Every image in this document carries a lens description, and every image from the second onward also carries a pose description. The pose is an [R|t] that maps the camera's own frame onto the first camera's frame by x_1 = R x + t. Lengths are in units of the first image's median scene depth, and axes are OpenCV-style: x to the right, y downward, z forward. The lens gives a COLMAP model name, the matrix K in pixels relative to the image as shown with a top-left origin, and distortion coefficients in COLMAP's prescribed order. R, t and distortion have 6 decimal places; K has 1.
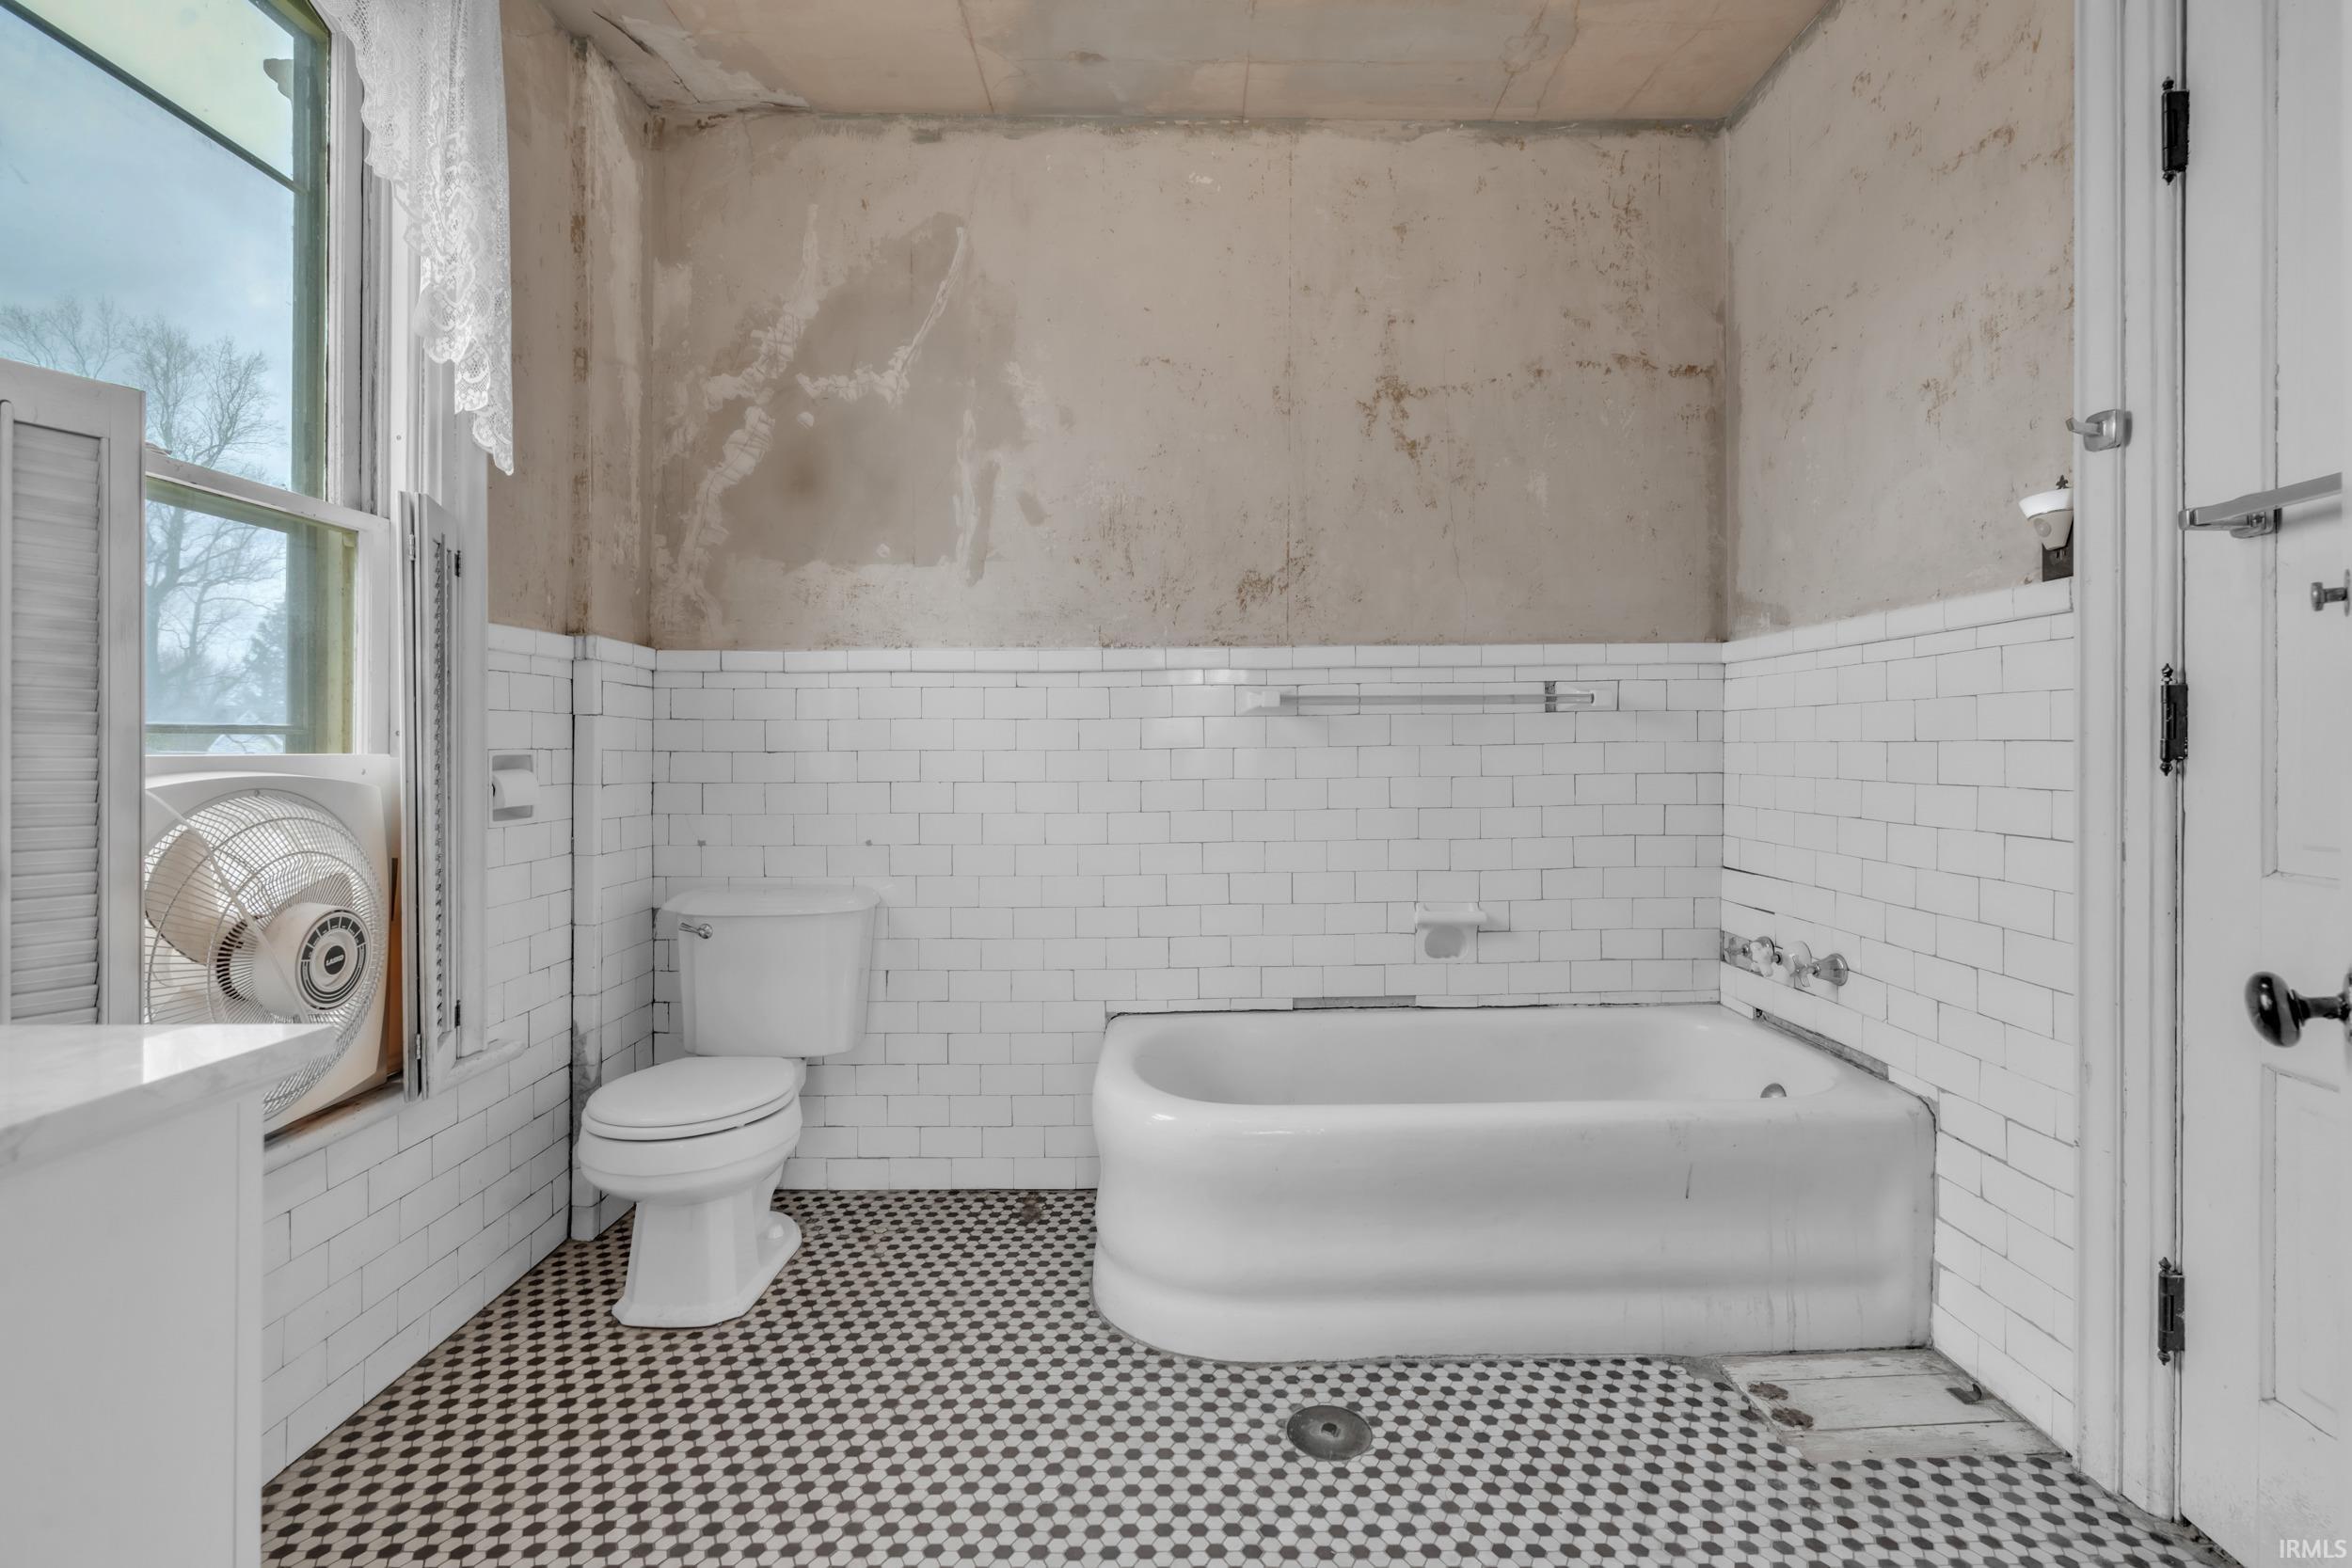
lens RADIAL K [[1061.1, 0, 1187.4], [0, 1061.1, 771.3], [0, 0, 1]] dist [-0.001624, 0.000654]
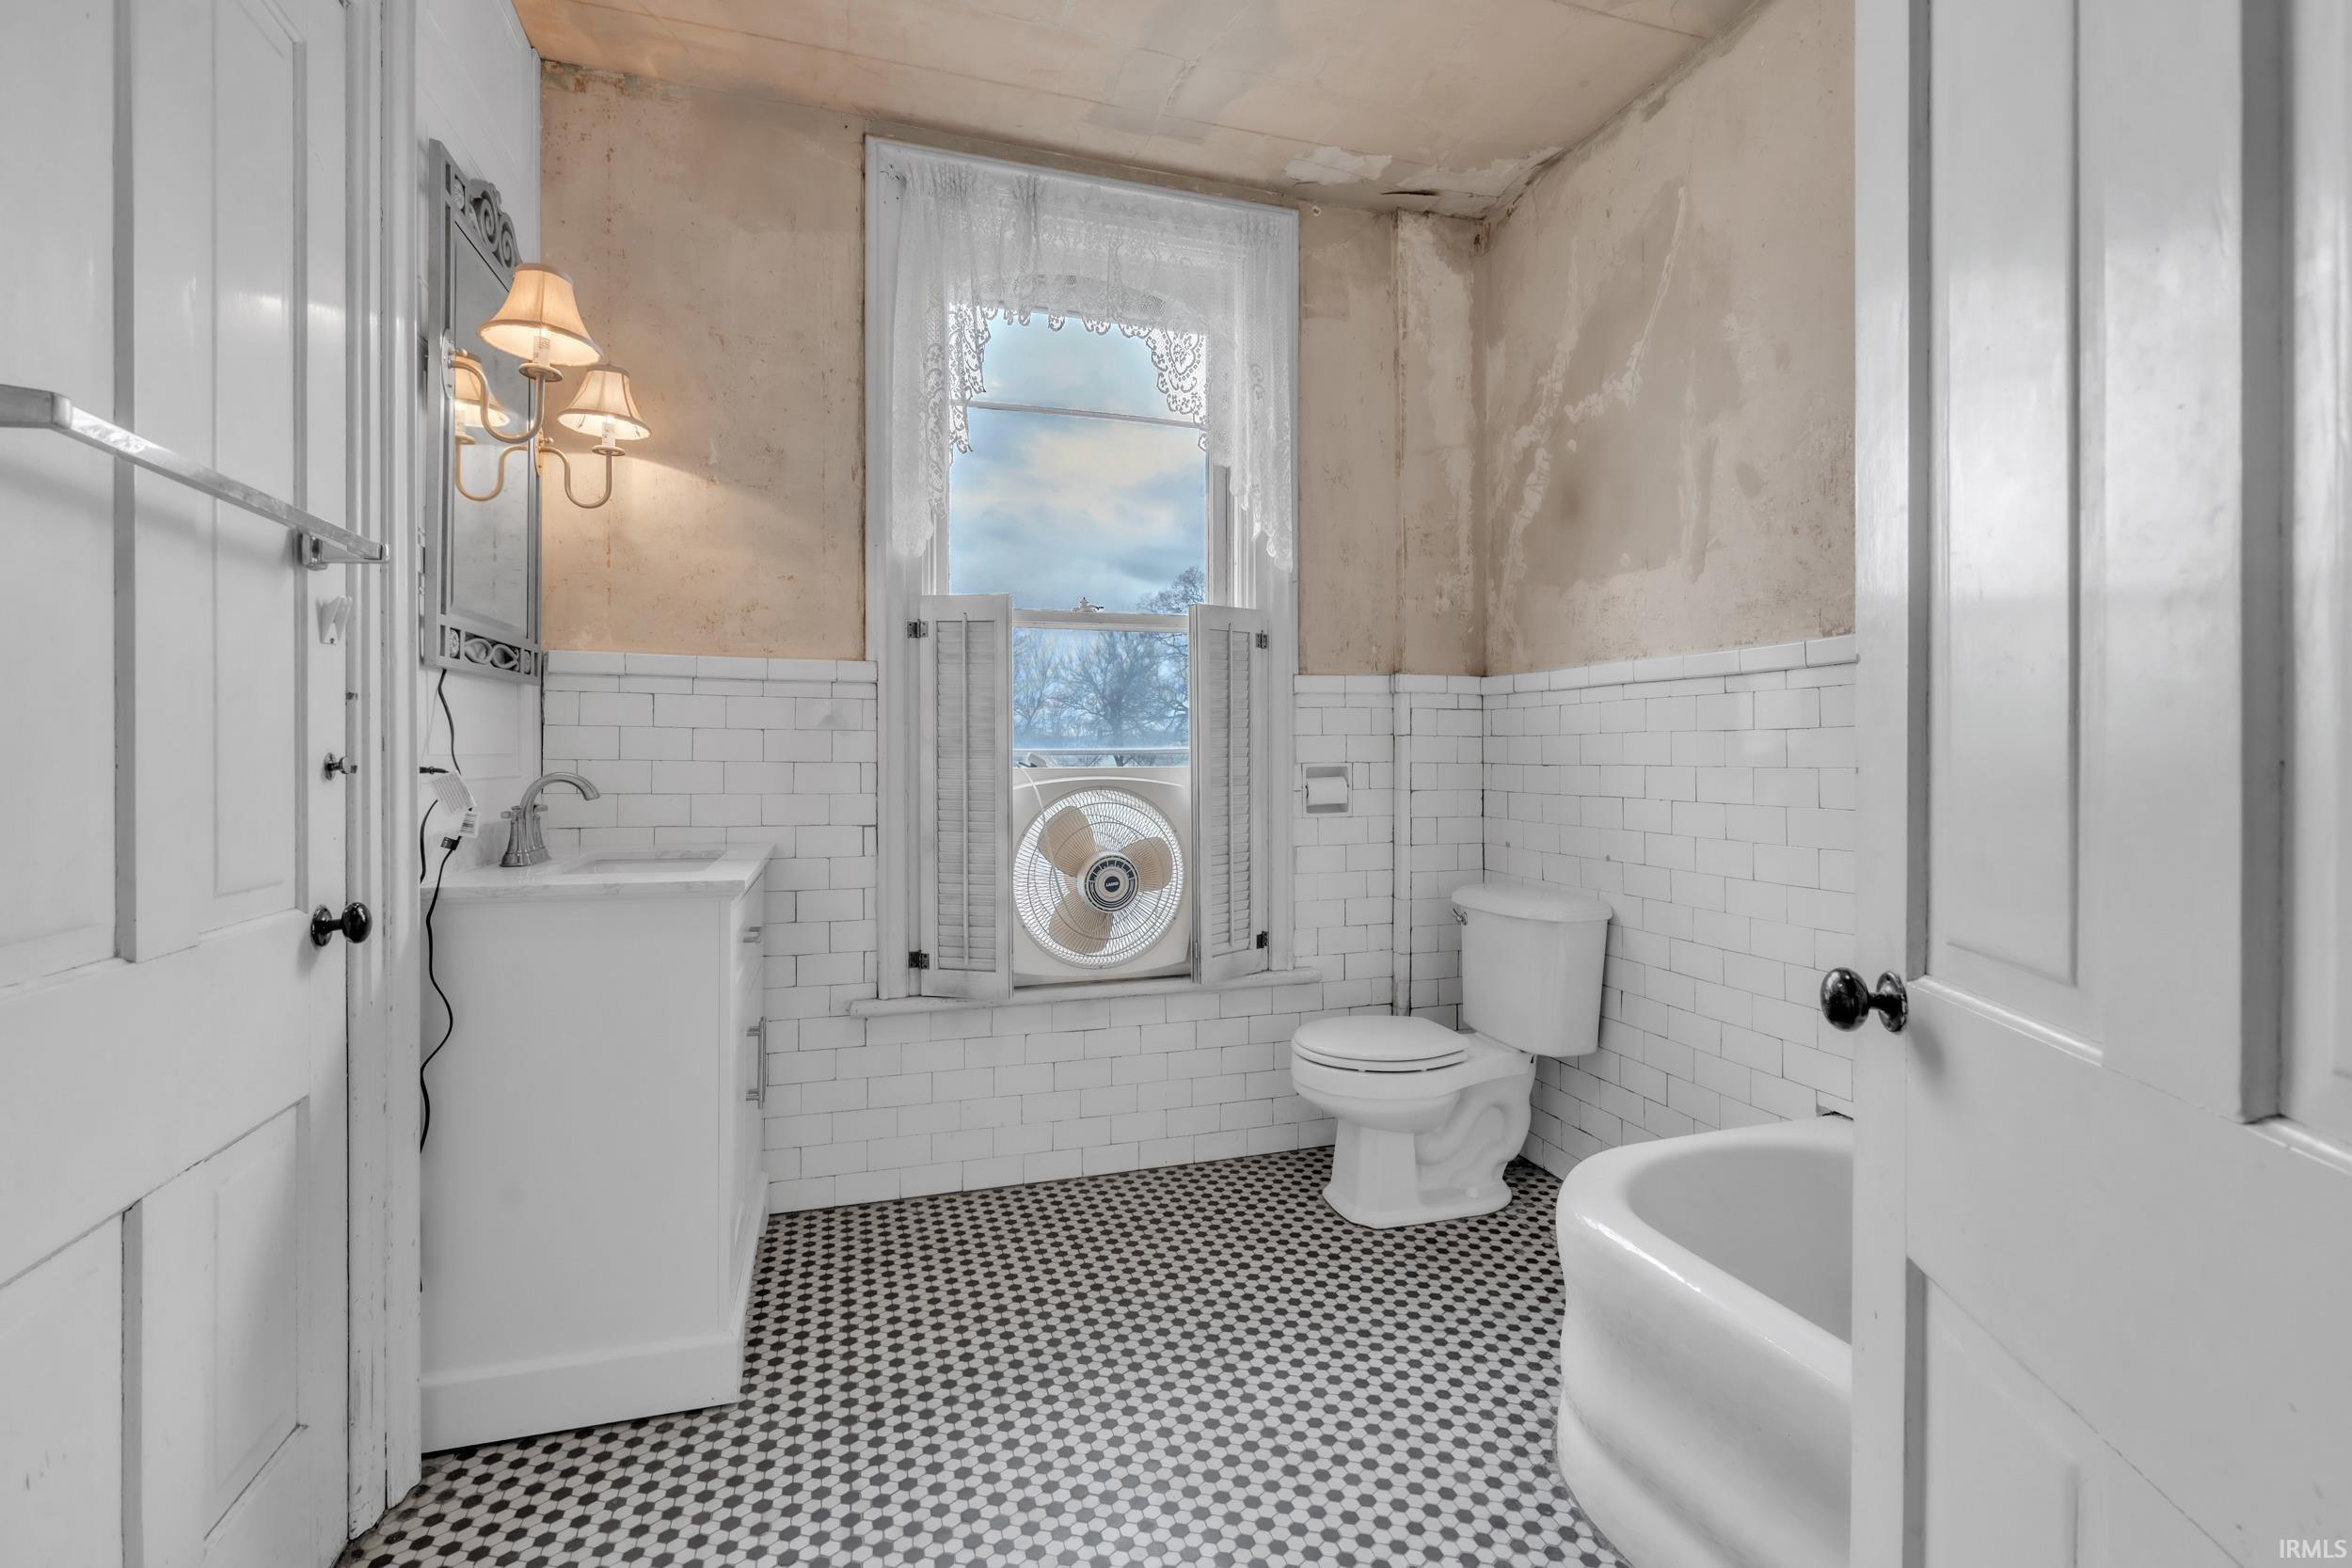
lens RADIAL K [[1061.1, 0, 1187.4], [0, 1061.1, 771.3], [0, 0, 1]] dist [-0.001624, 0.000654]
pose [[0.306939, 0.018998, -0.951540, 0.523681], [-0.015594, 0.999767, 0.014931, -0.022438], [0.951601, 0.010255, 0.307164, 0.324751]]
